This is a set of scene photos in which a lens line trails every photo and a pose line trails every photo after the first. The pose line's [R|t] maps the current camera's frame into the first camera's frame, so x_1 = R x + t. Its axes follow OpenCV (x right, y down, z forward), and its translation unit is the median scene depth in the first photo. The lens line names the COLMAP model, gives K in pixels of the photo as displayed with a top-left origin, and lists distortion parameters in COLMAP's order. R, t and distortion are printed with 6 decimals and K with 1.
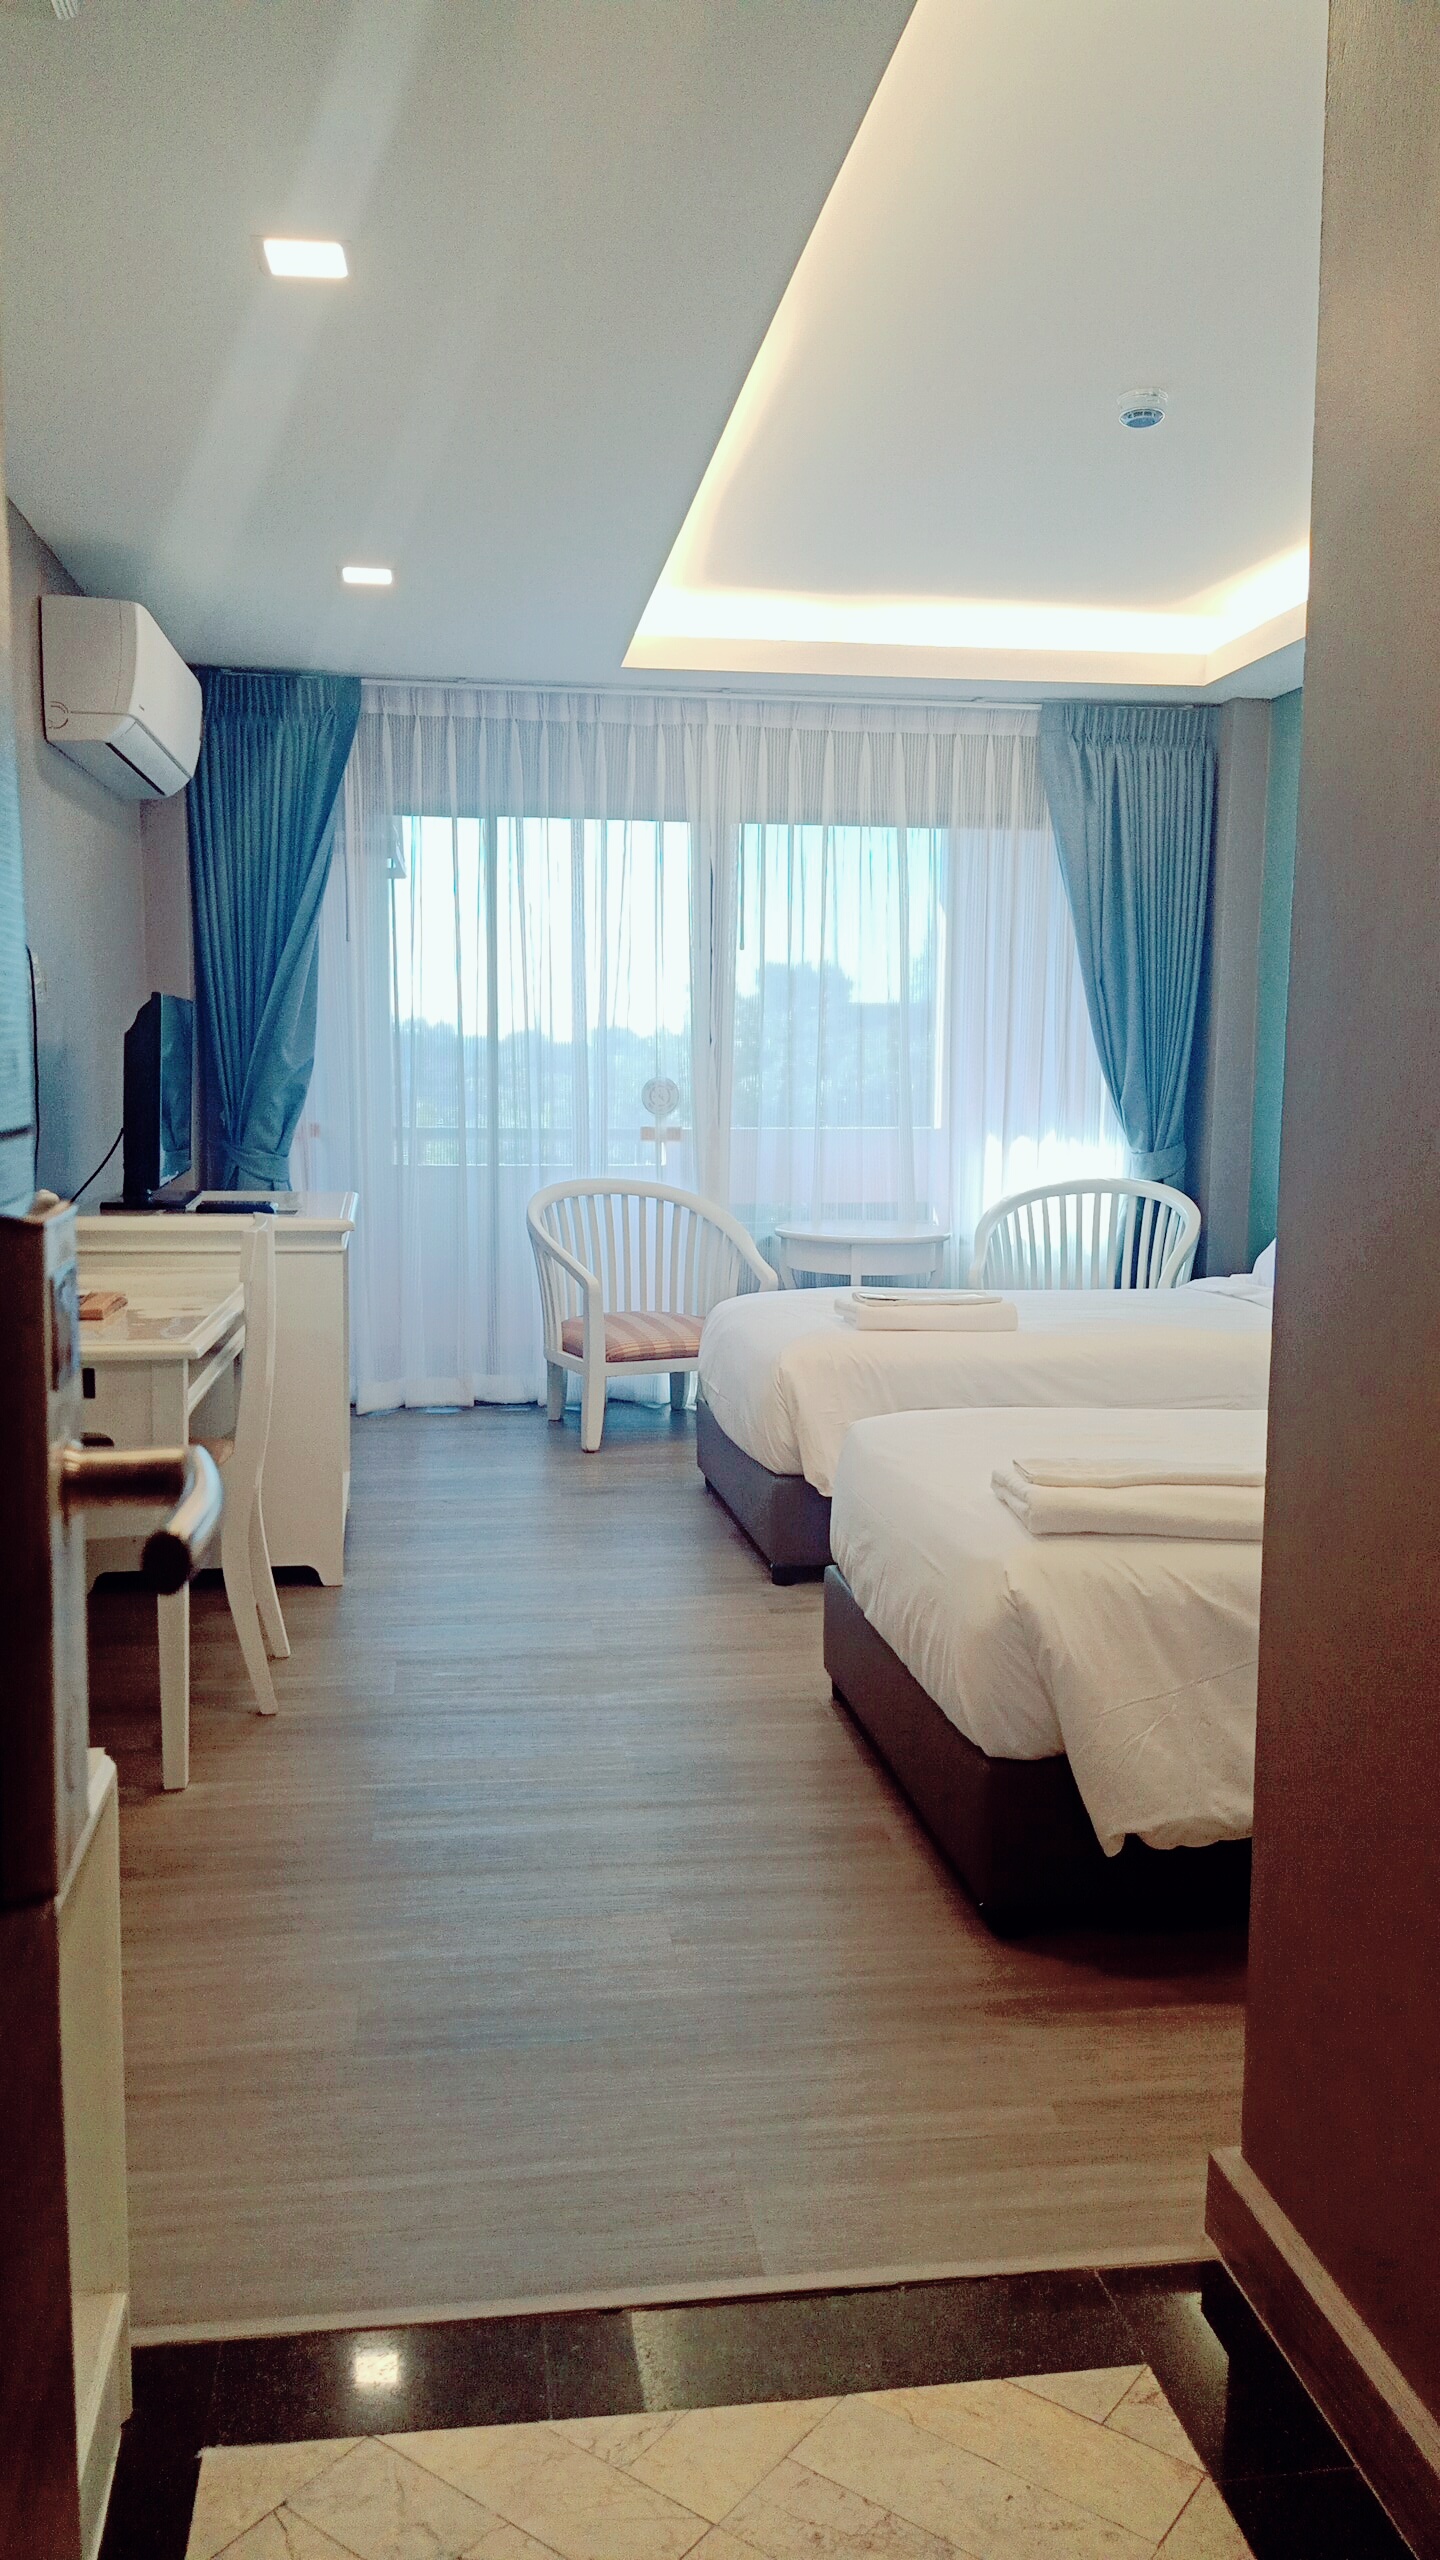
lens RADIAL K [[1867.3, 0, 720.0], [0, 1867.3, 1280.0], [0, 0, 1]] dist [0.101984, -0.155656]
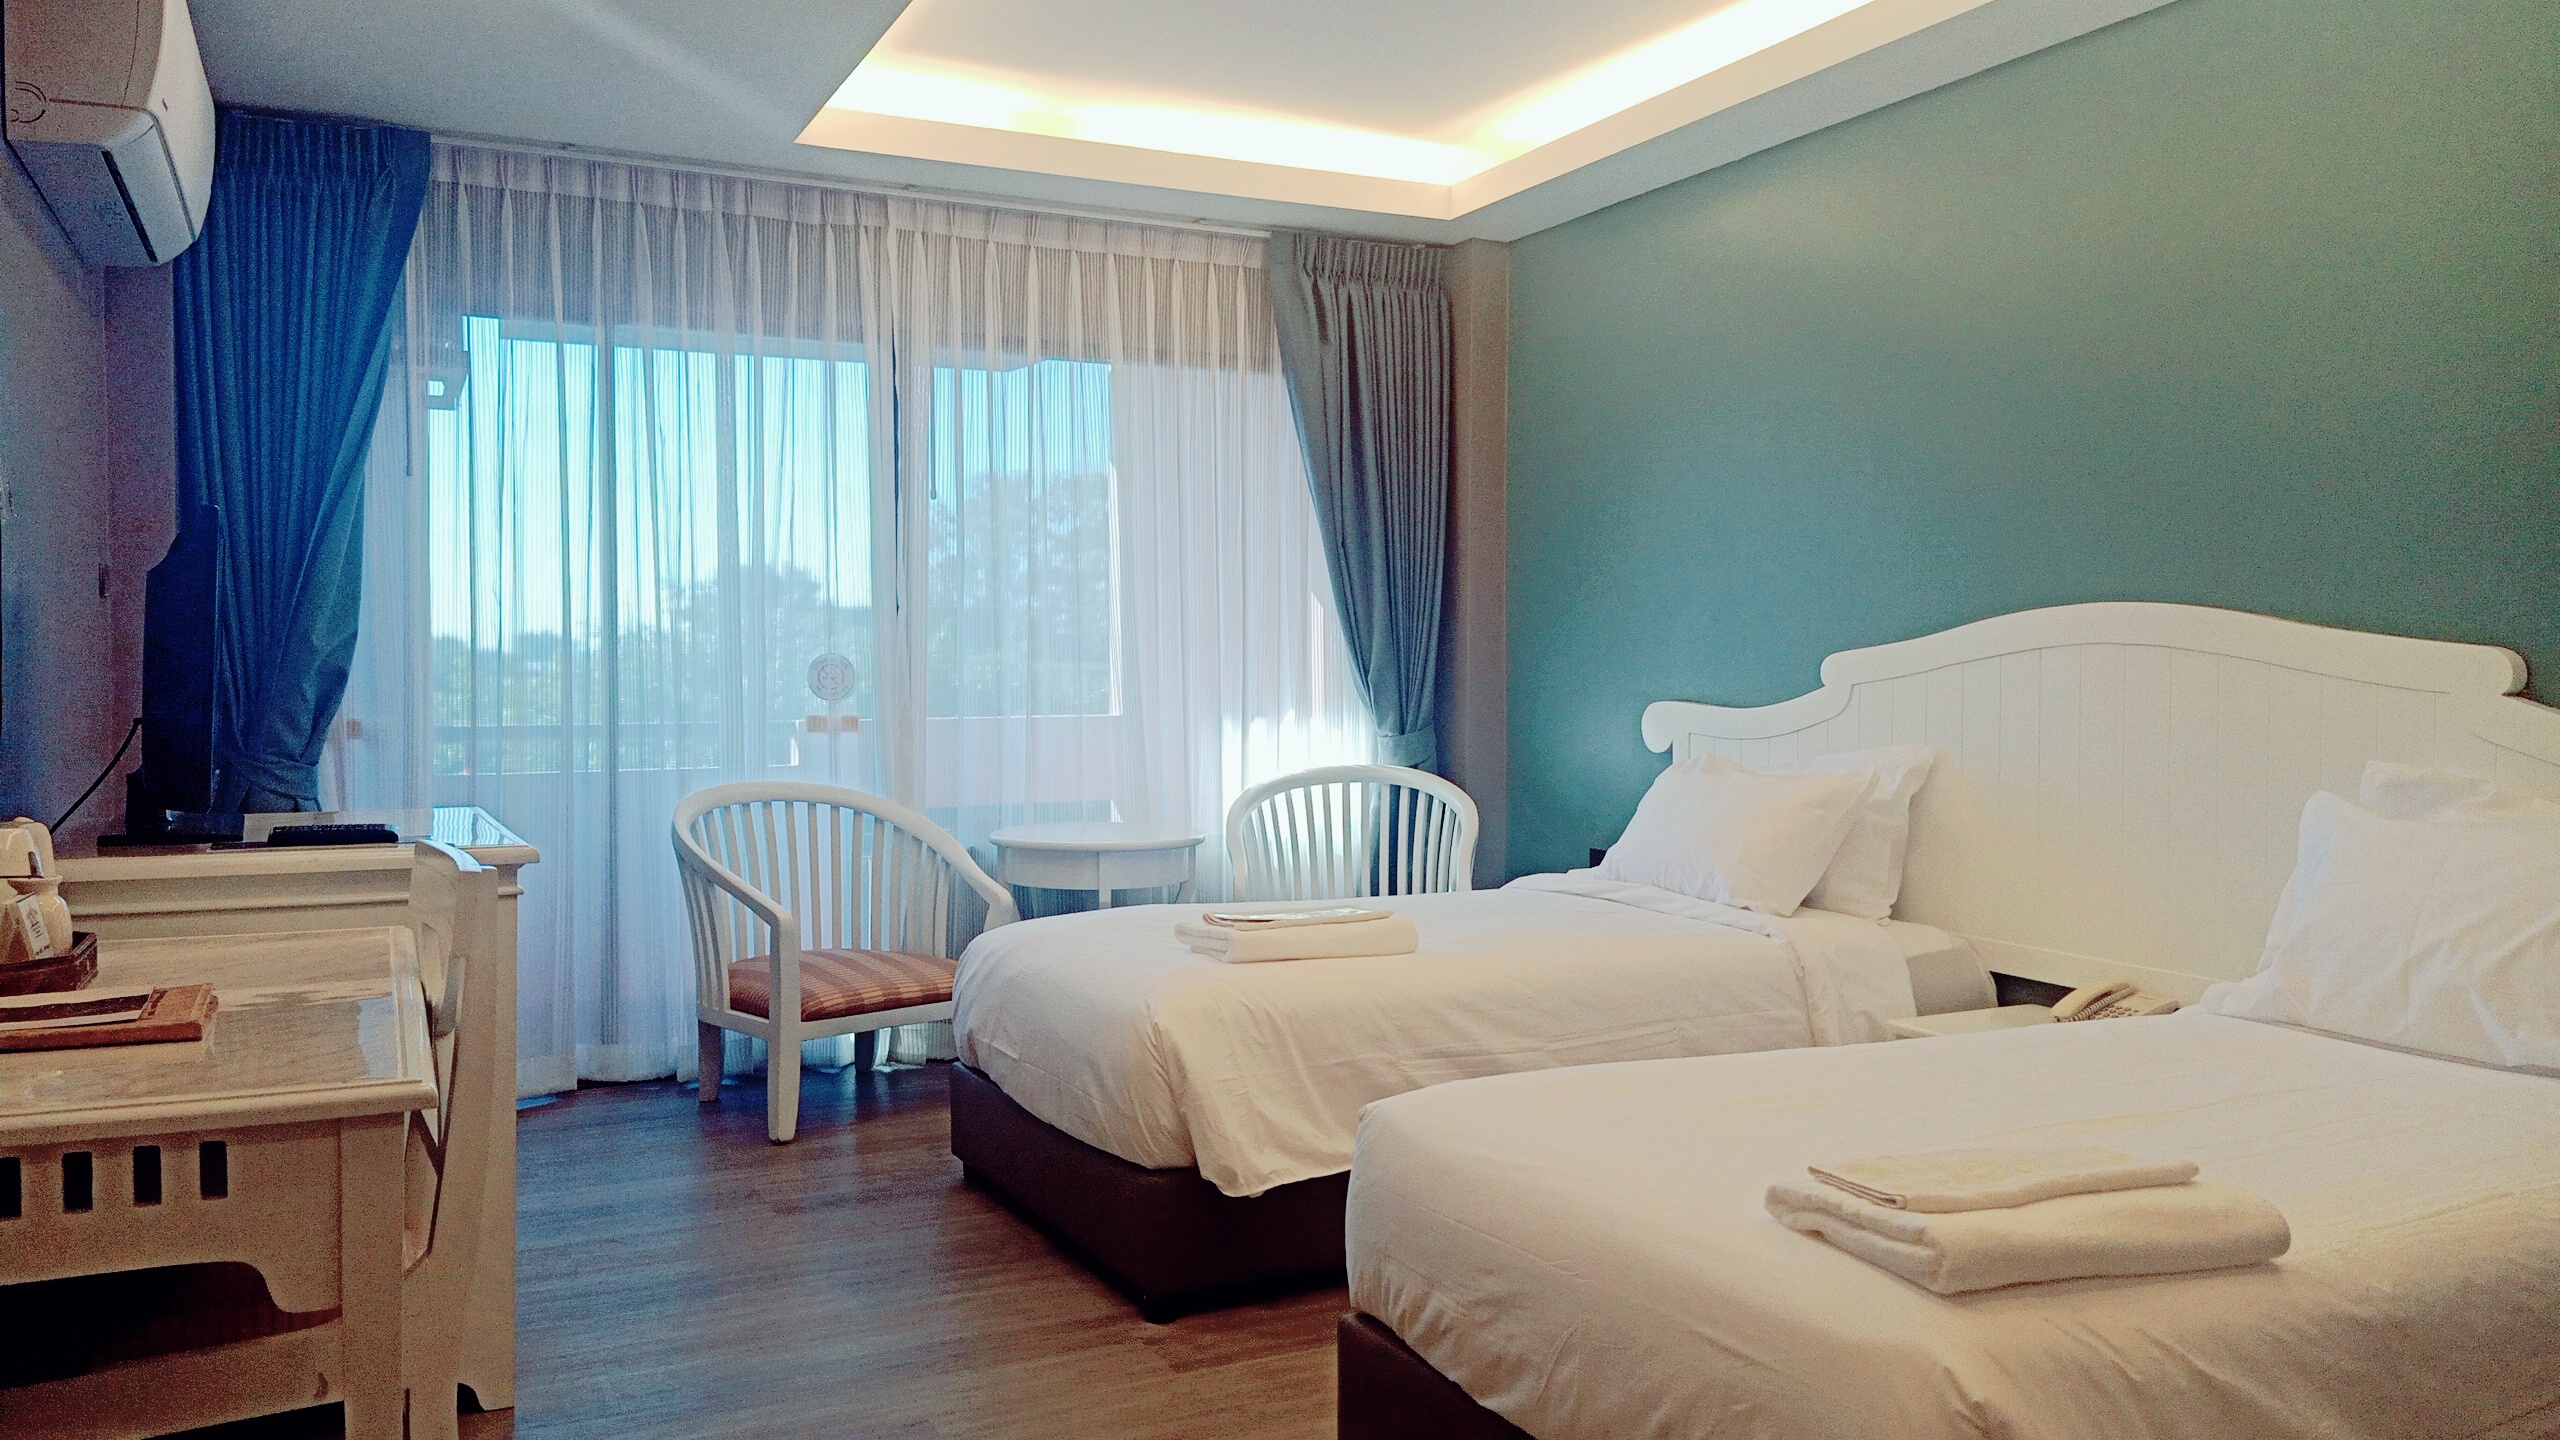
lens RADIAL K [[1867.3, 0, 1280.0], [0, 1867.3, 720.0], [0, 0, 1]] dist [0.101984, -0.155656]
pose [[0.950989, -0.018960, 0.308642, -0.108855], [0.045693, 0.995778, -0.079619, -0.008085], [-0.305830, 0.089819, 0.947840, 0.199625]]
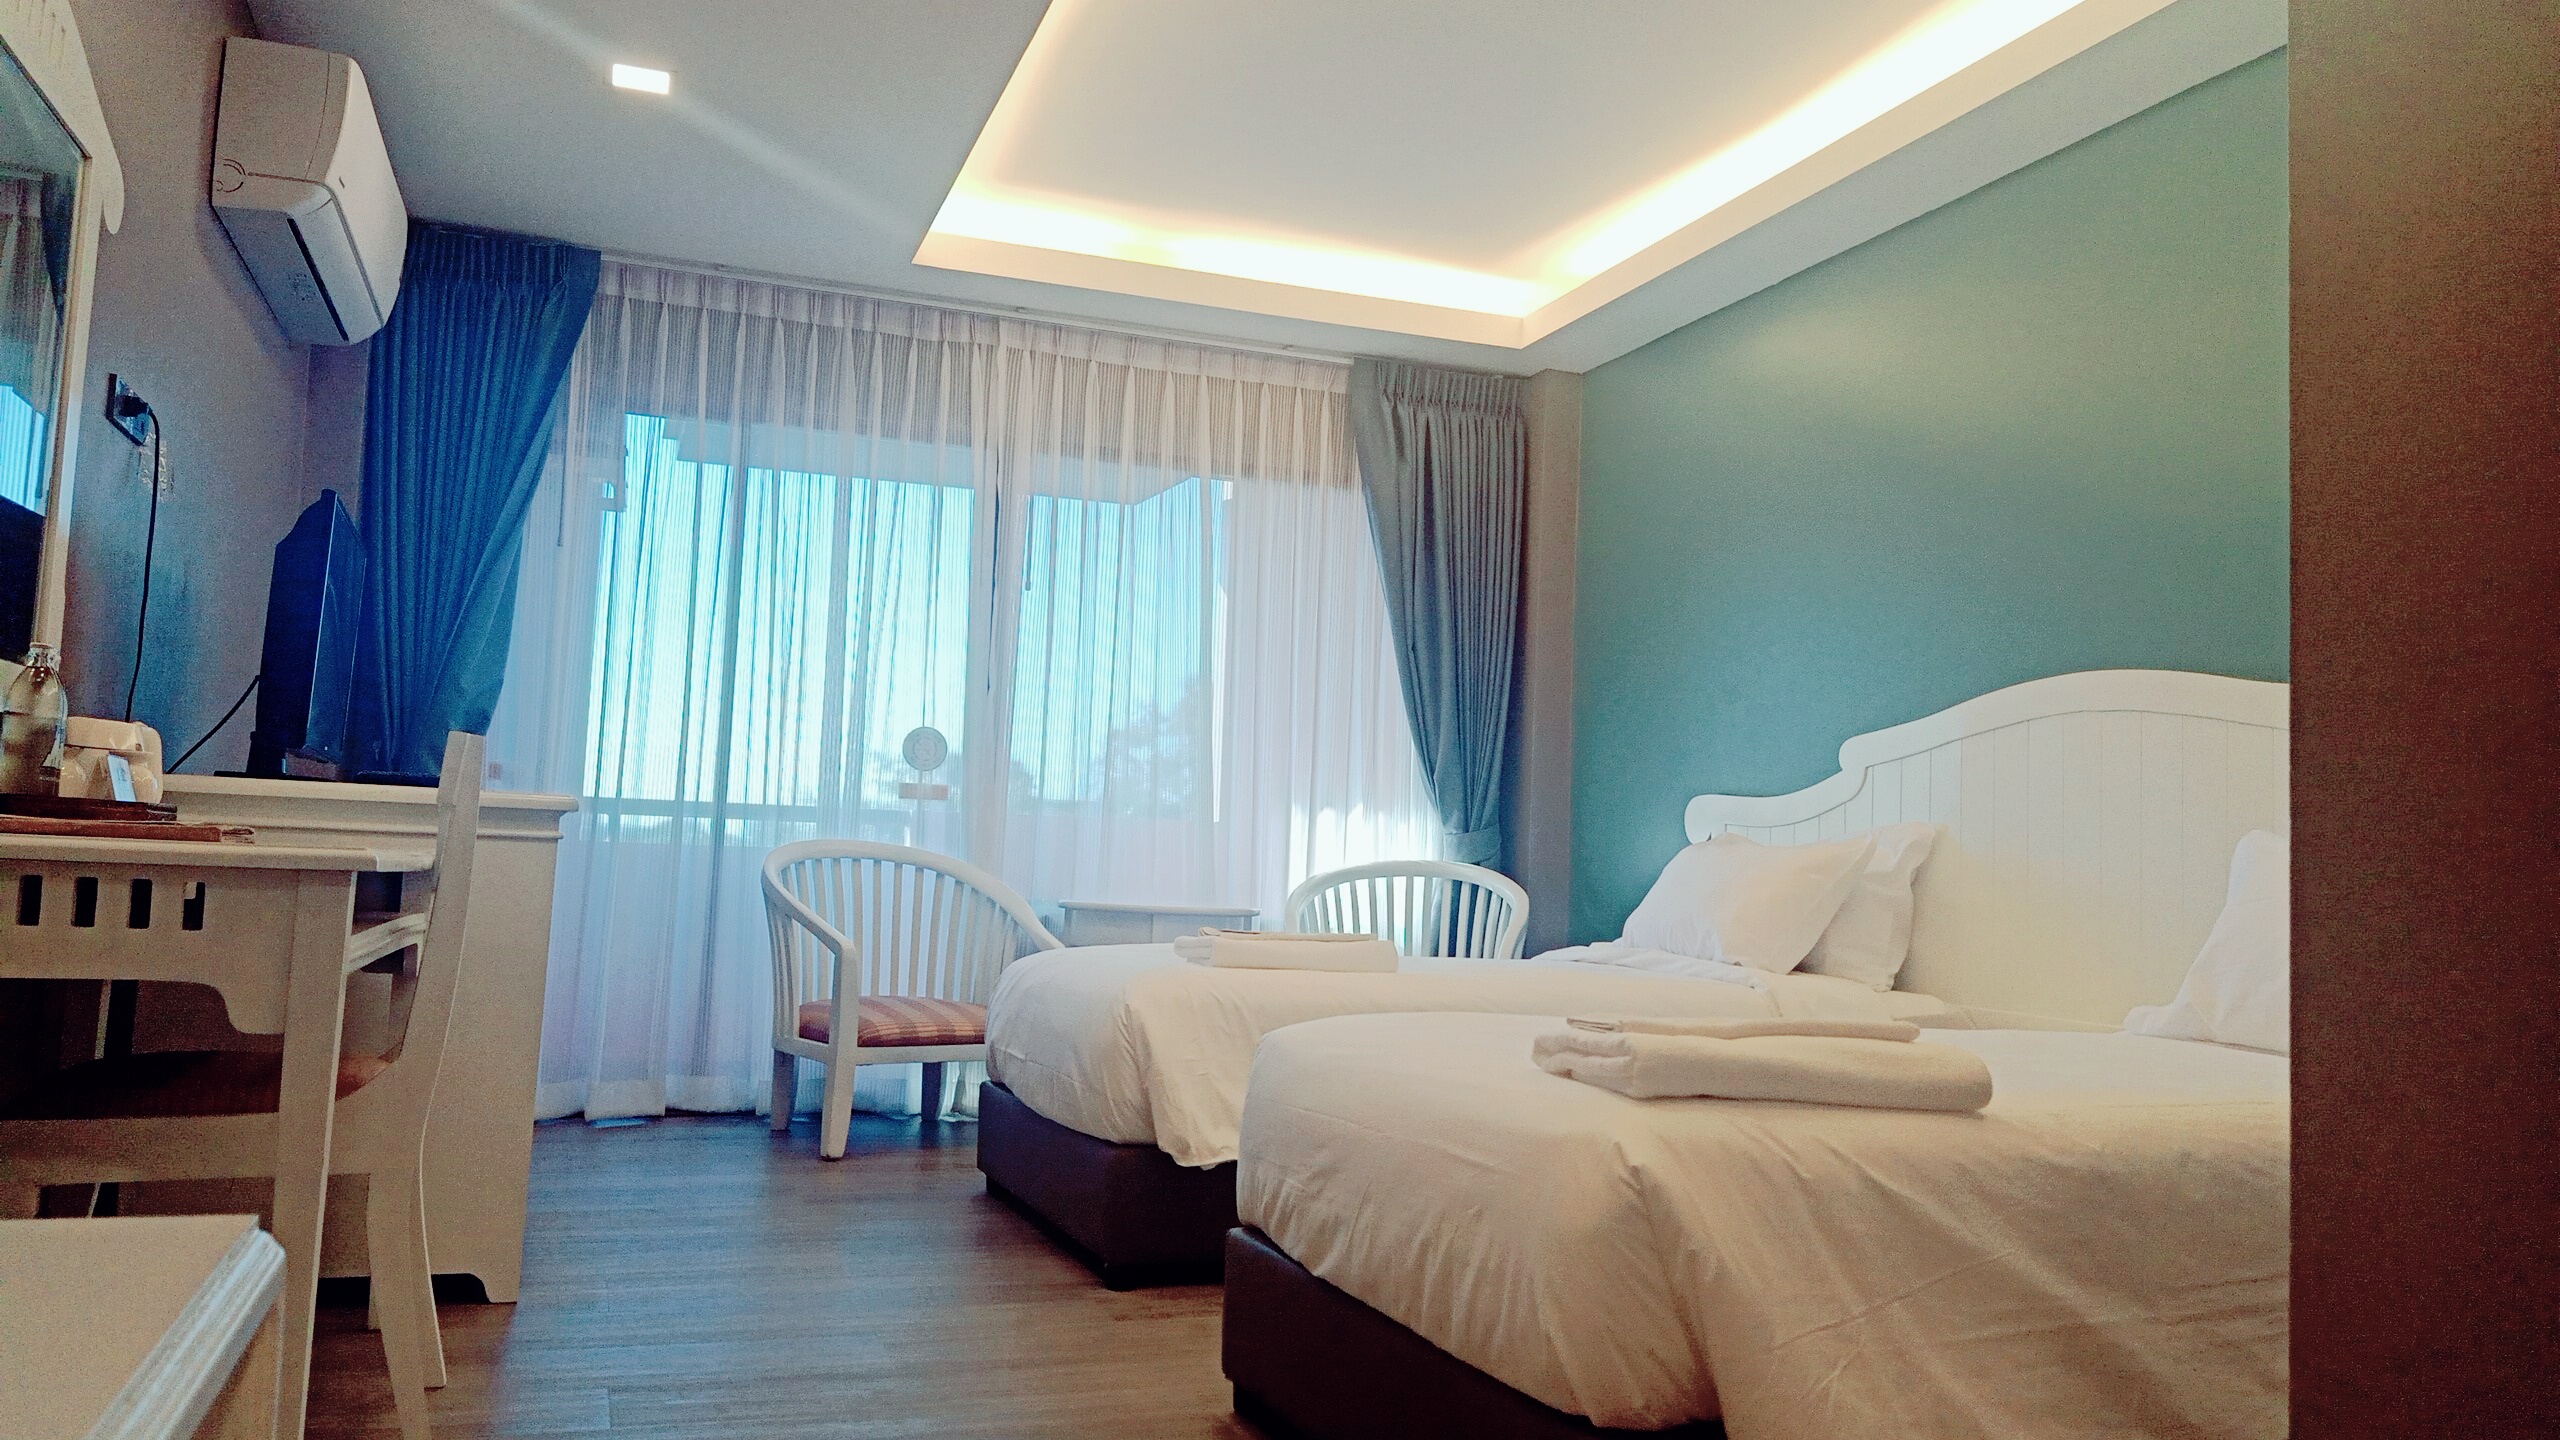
lens RADIAL K [[1867.3, 0, 1280.0], [0, 1867.3, 720.0], [0, 0, 1]] dist [0.101984, -0.155656]
pose [[0.978414, 0.044572, 0.201792, -0.052346], [-0.005243, 0.981503, -0.191372, 0.059622], [-0.206590, 0.186183, 0.960550, 0.142476]]
